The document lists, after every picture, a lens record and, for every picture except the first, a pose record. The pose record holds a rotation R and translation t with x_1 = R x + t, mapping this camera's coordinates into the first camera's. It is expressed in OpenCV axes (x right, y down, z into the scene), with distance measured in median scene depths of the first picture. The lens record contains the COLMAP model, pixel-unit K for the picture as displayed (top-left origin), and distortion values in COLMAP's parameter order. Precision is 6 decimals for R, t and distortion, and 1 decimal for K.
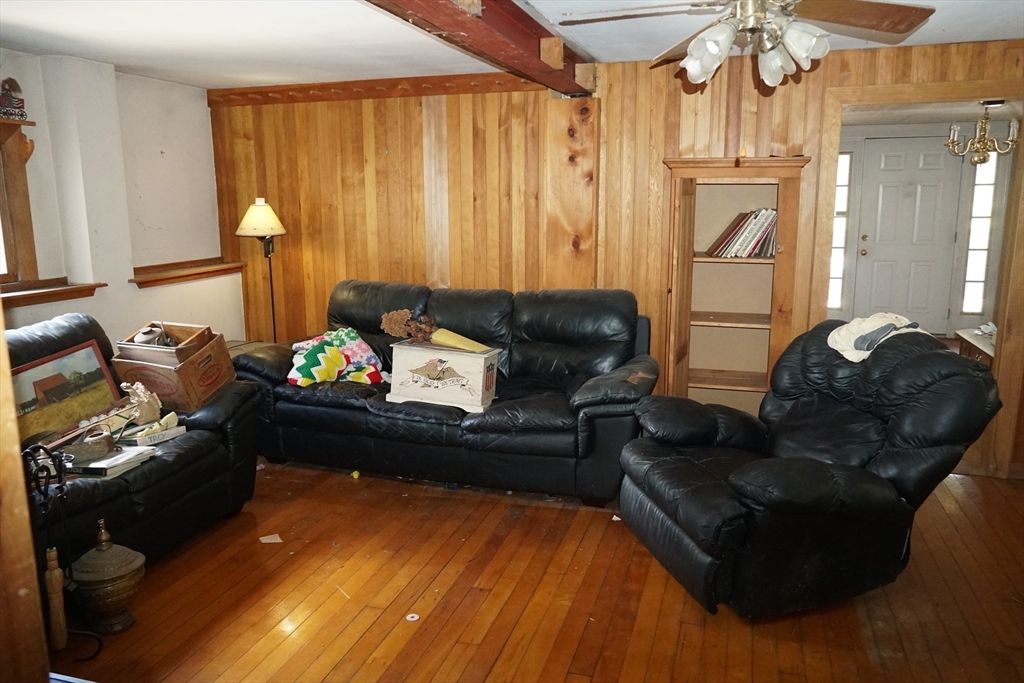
lens RADIAL K [[764.0, 0, 512.7], [0, 764.0, 339.9], [0, 0, 1]] dist [-0.032143, 0.025515]
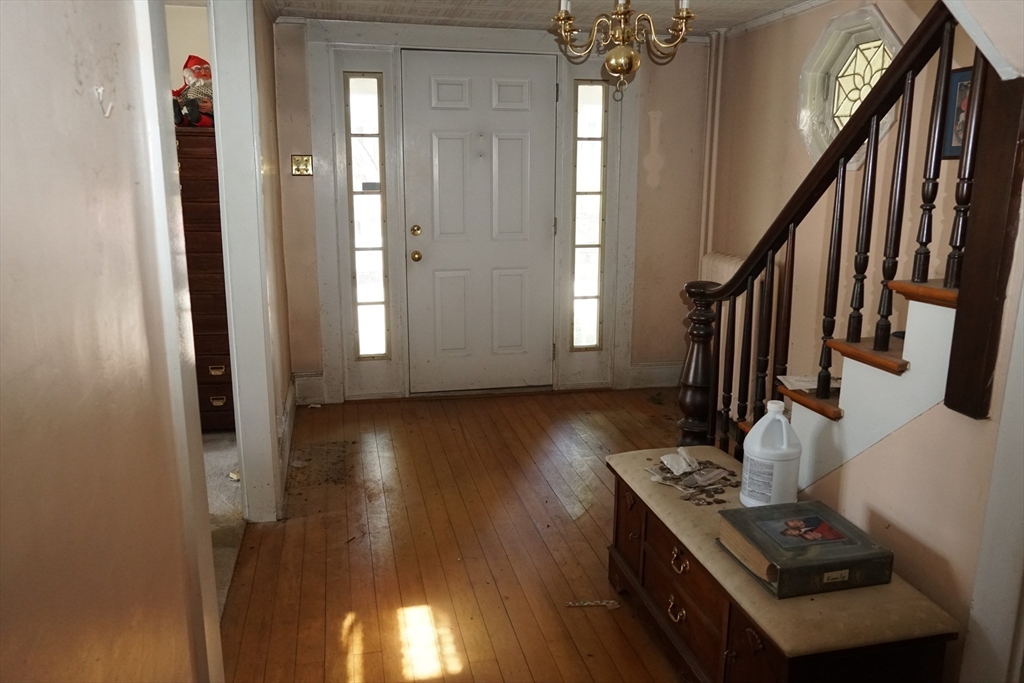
lens RADIAL K [[764.0, 0, 513.3], [0, 764.0, 341.5], [0, 0, 1]] dist [-0.032143, 0.025515]
pose [[0.874560, -0.090839, 0.476332, 0.252591], [0.075141, 0.995819, 0.051948, -0.077021], [-0.479060, -0.009640, 0.877729, 0.472646]]
